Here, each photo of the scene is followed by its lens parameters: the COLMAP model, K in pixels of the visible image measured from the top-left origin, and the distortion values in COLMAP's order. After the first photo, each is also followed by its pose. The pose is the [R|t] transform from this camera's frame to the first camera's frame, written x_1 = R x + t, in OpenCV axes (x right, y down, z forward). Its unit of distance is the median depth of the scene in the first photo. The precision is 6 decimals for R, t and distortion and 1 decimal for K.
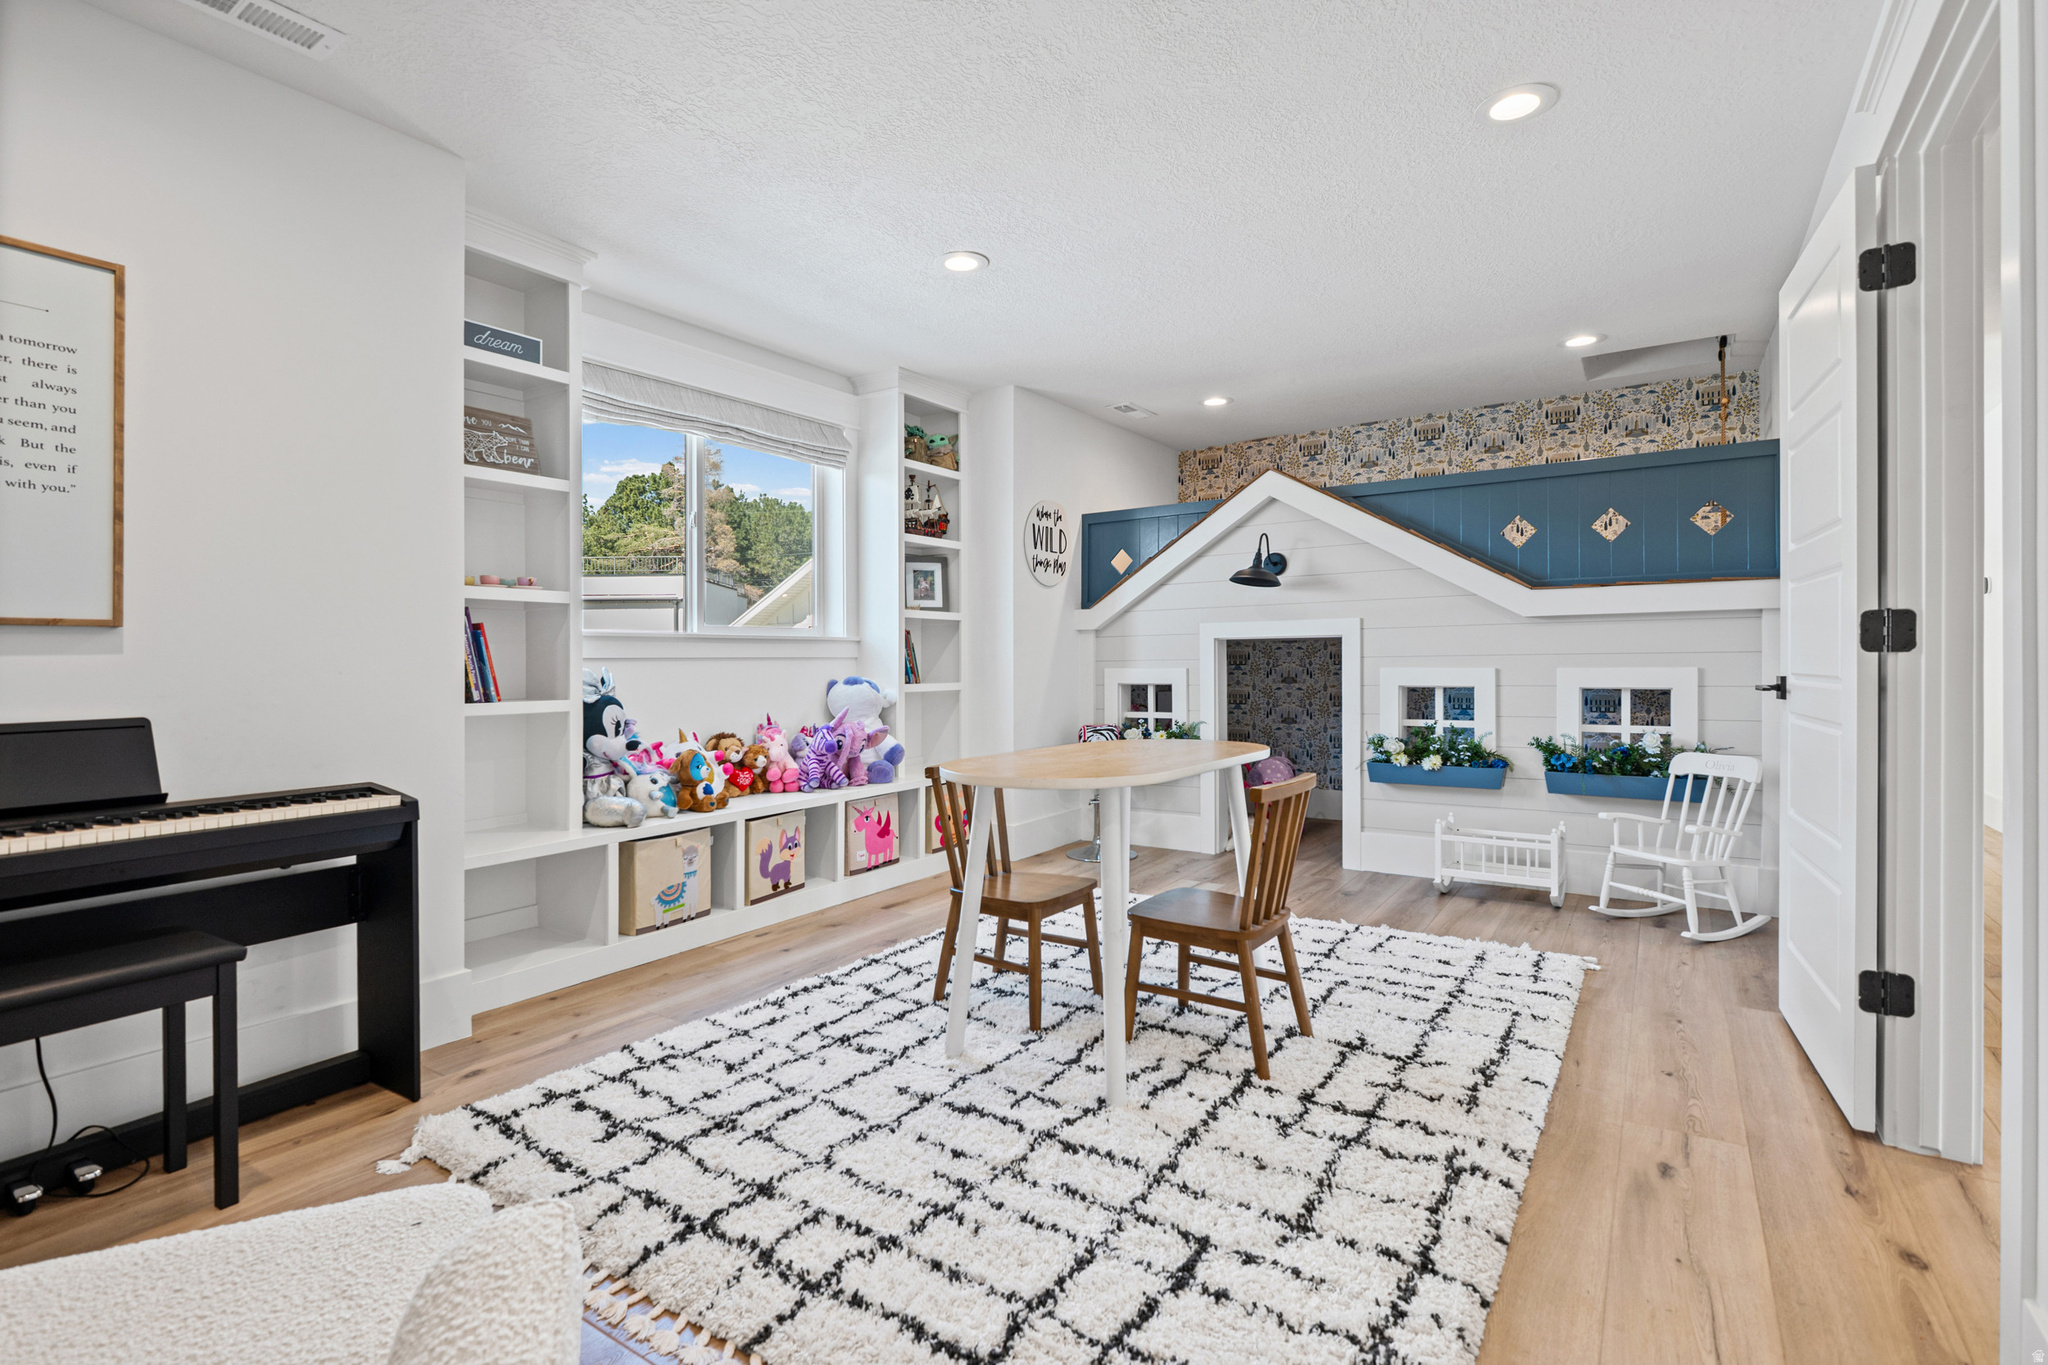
lens RADIAL K [[937.7, 0, 1024.0], [0, 937.7, 682.5], [0, 0, 1]] dist [-0.001827, 0.000014]
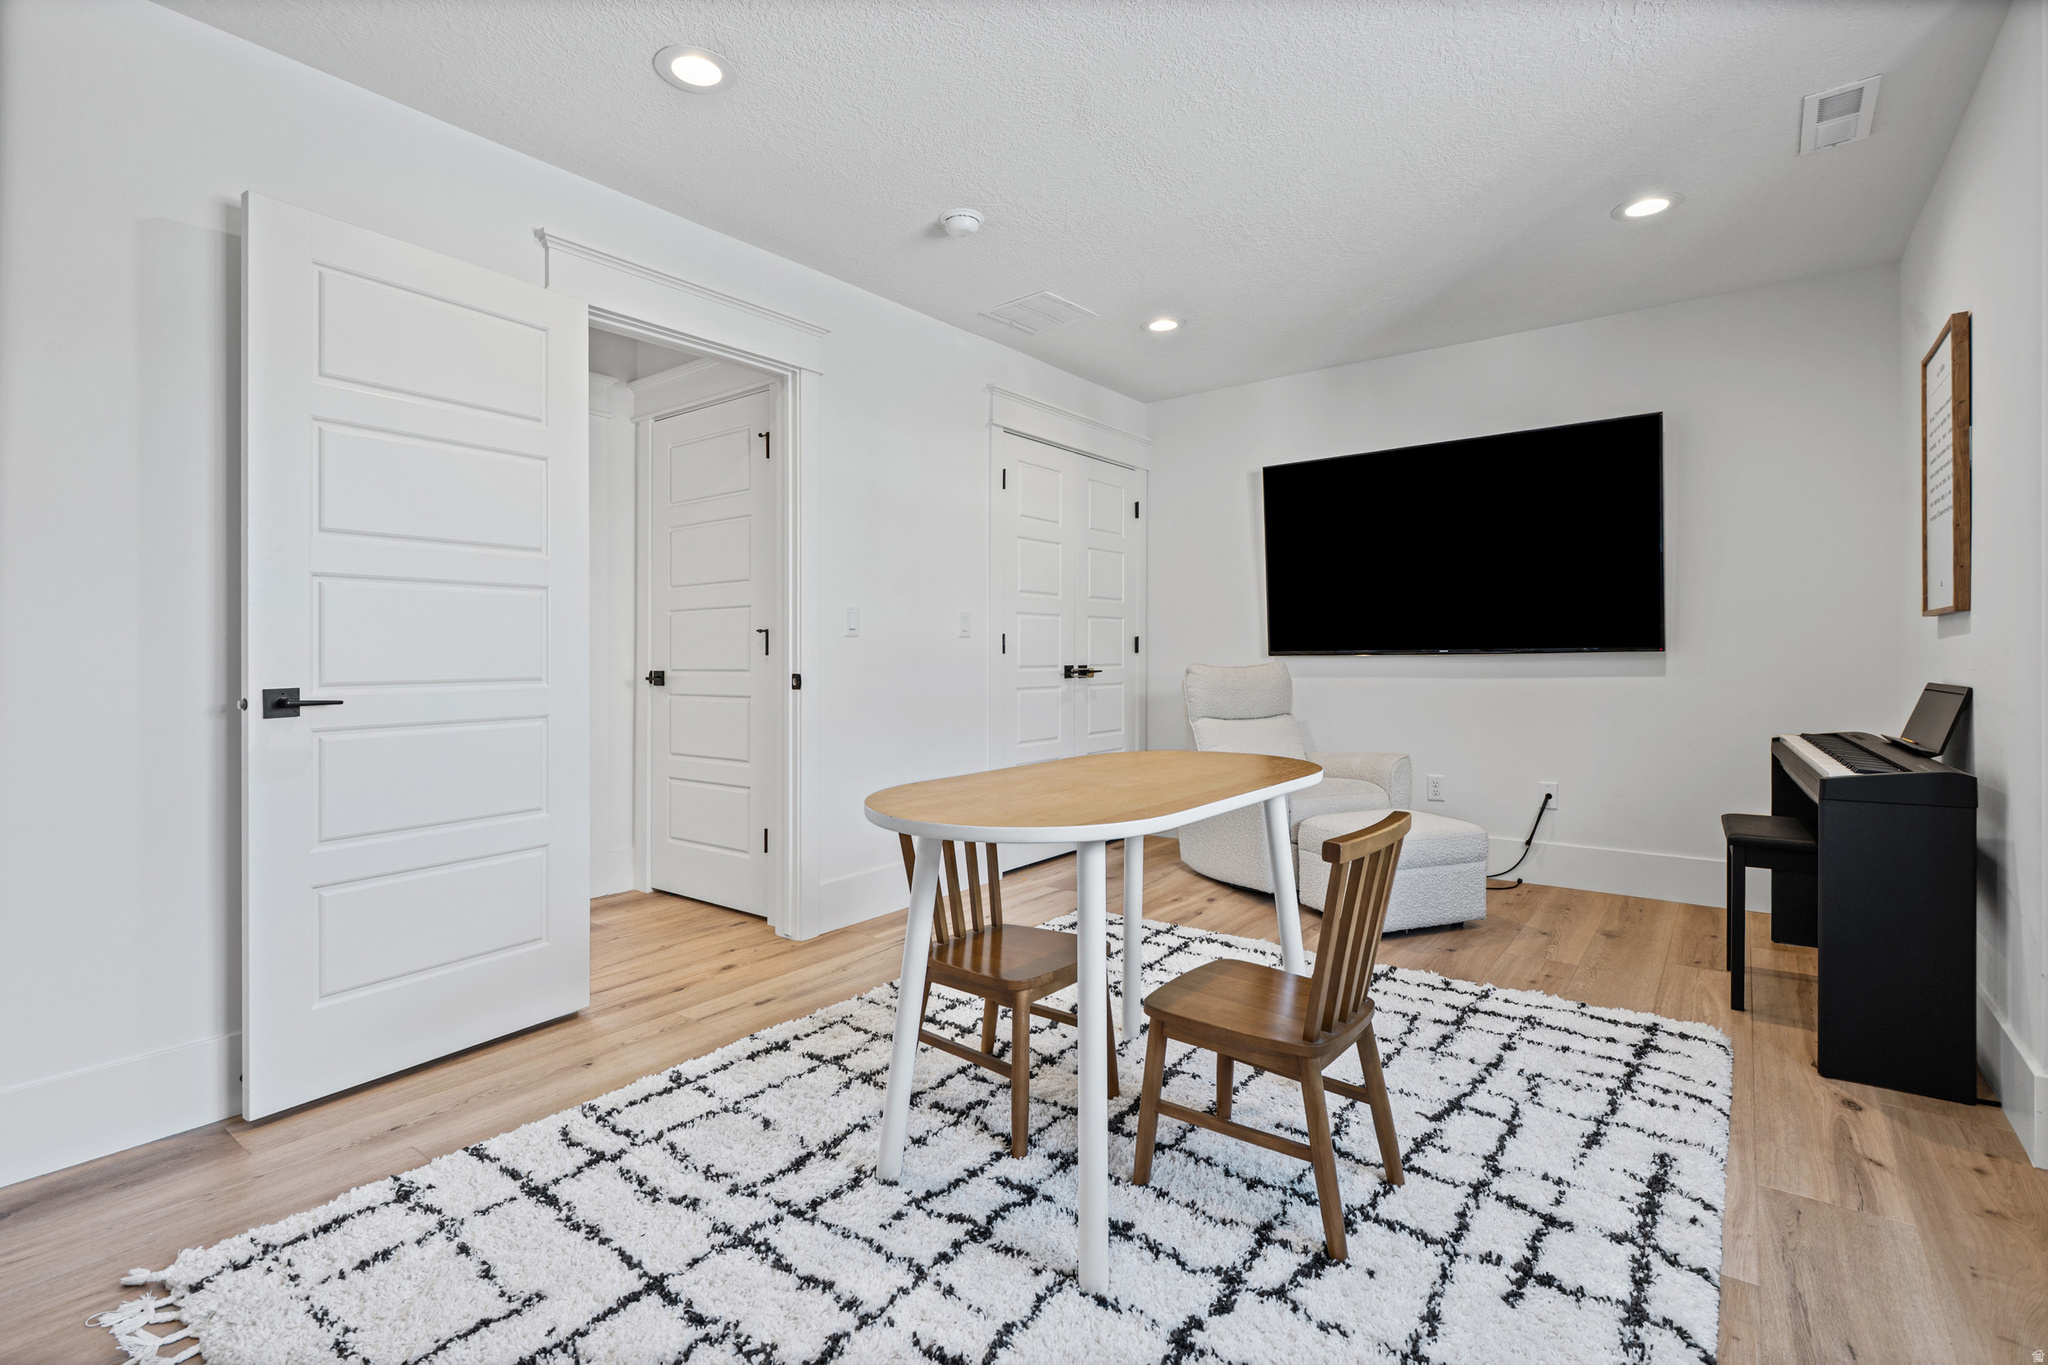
lens RADIAL K [[937.7, 0, 1024.0], [0, 937.7, 682.5], [0, 0, 1]] dist [-0.001827, 0.000014]
pose [[-0.997858, 0.014009, 0.063893, 0.144021], [0.017549, 0.998322, 0.055179, -0.050784], [-0.063013, 0.056182, -0.996430, 2.044748]]
